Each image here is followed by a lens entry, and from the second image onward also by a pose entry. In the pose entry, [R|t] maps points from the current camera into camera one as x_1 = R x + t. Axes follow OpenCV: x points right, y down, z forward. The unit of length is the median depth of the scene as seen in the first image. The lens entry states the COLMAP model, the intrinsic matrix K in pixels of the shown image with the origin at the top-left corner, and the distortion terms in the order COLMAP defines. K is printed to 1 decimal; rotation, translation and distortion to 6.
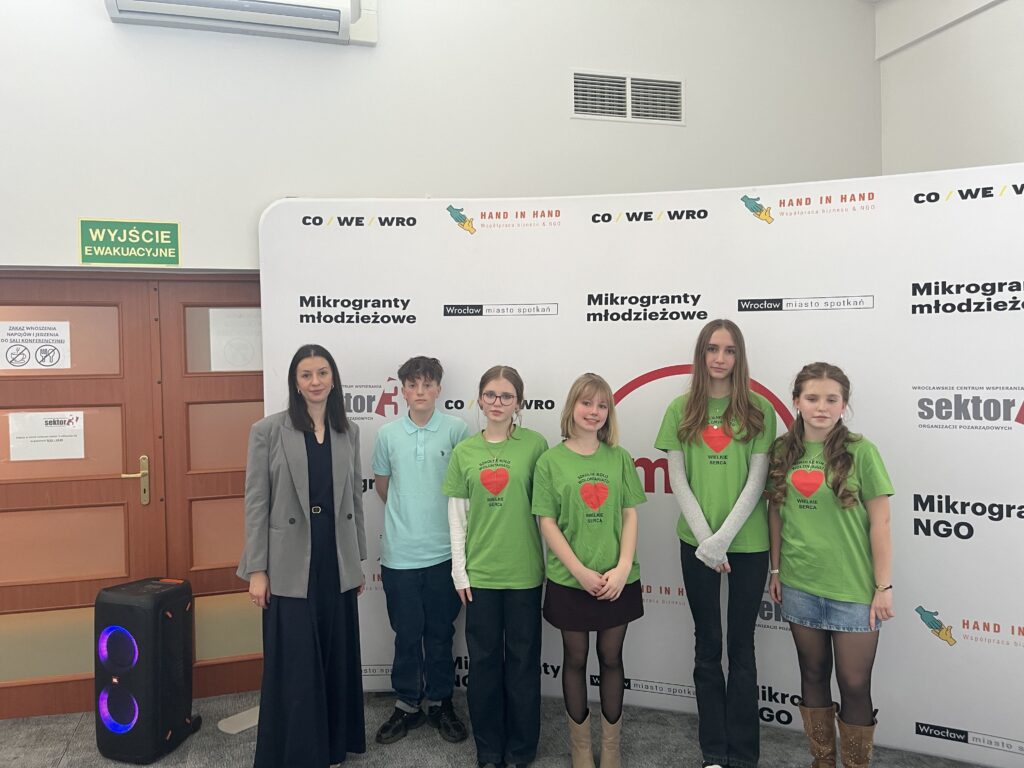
lens RADIAL K [[785.3, 0, 516.8], [0, 785.3, 375.5], [0, 0, 1]] dist [0.031754, -0.014896]
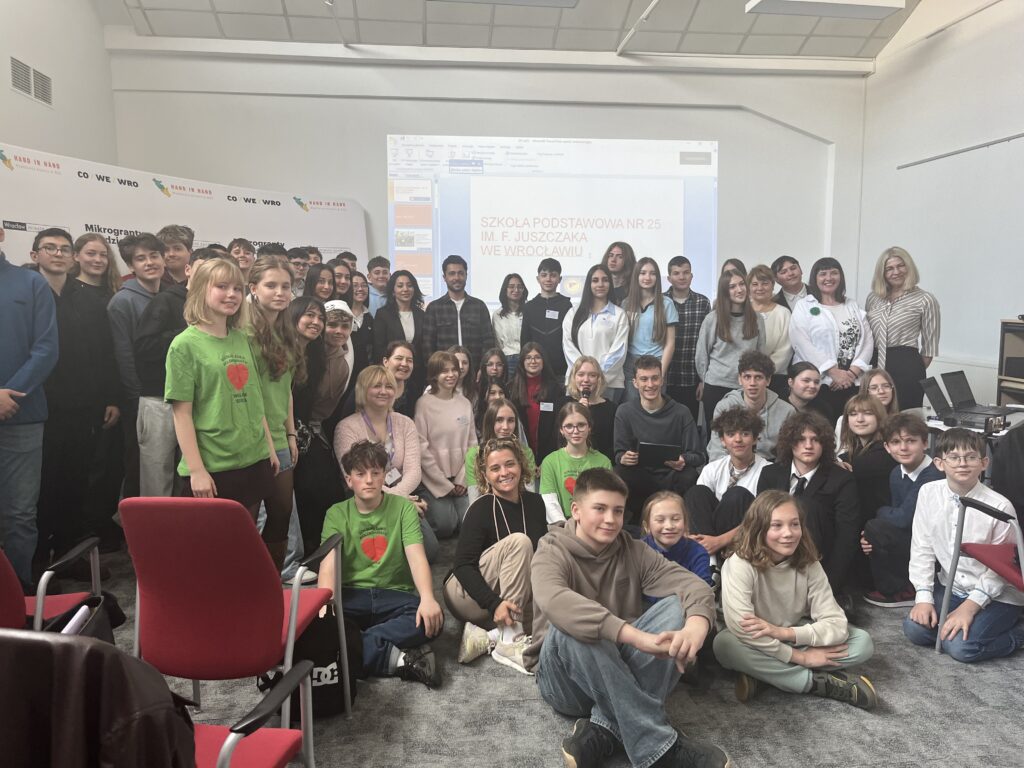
lens RADIAL K [[785.3, 0, 506.1], [0, 785.3, 378.1], [0, 0, 1]] dist [0.031754, -0.014896]
pose [[0.188355, -0.086124, 0.978317, -1.321197], [0.018774, 0.996281, 0.084091, 0.084831], [-0.981922, 0.002528, 0.189271, -0.116353]]
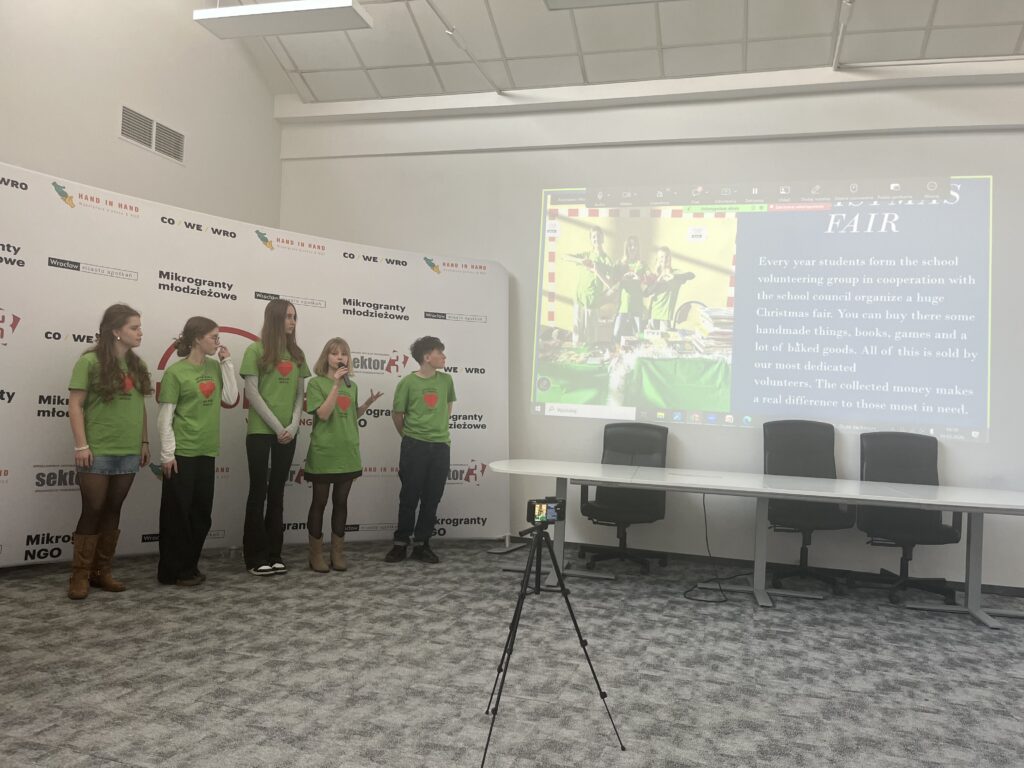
lens RADIAL K [[785.3, 0, 519.7], [0, 785.3, 387.3], [0, 0, 1]] dist [0.031754, -0.014896]
pose [[0.539747, 0.064243, 0.839373, -0.766635], [-0.039762, 0.997917, -0.050809, 0.160666], [-0.840888, -0.005951, 0.541177, -0.355304]]
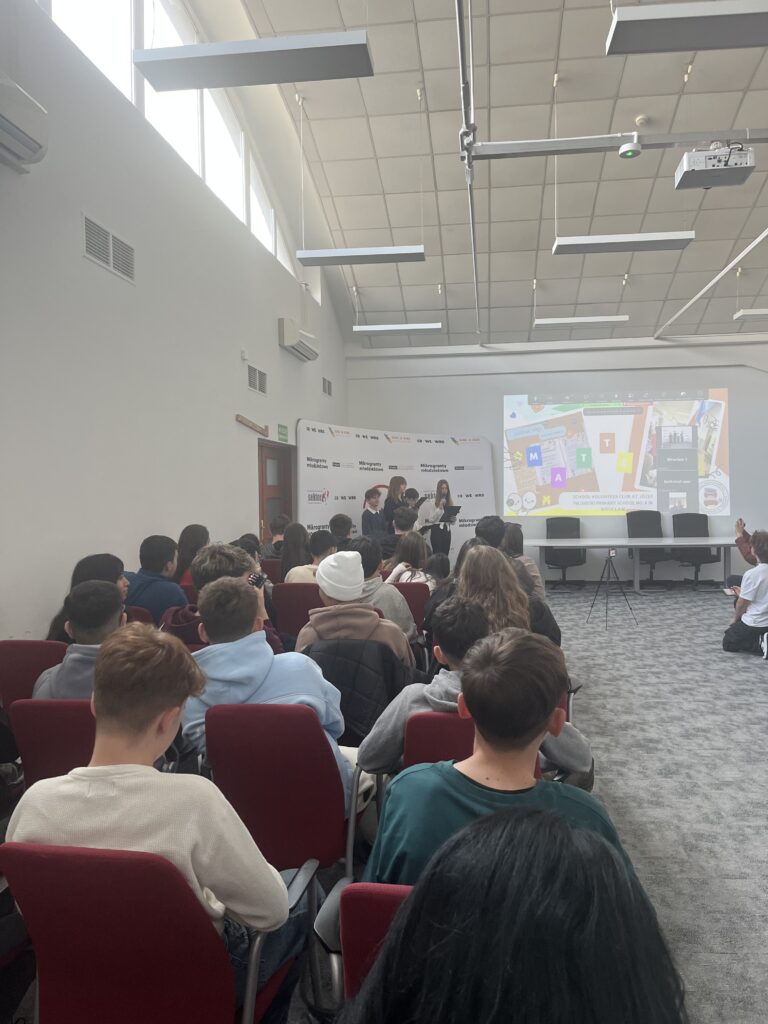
lens RADIAL K [[785.3, 0, 387.2], [0, 785.3, 519.2], [0, 0, 1]] dist [0.031754, -0.014896]
pose [[0.401692, -0.022111, 0.915508, -2.633650], [0.029597, 0.999500, 0.011153, 0.088147], [-0.915297, 0.022617, 0.402145, -0.302960]]
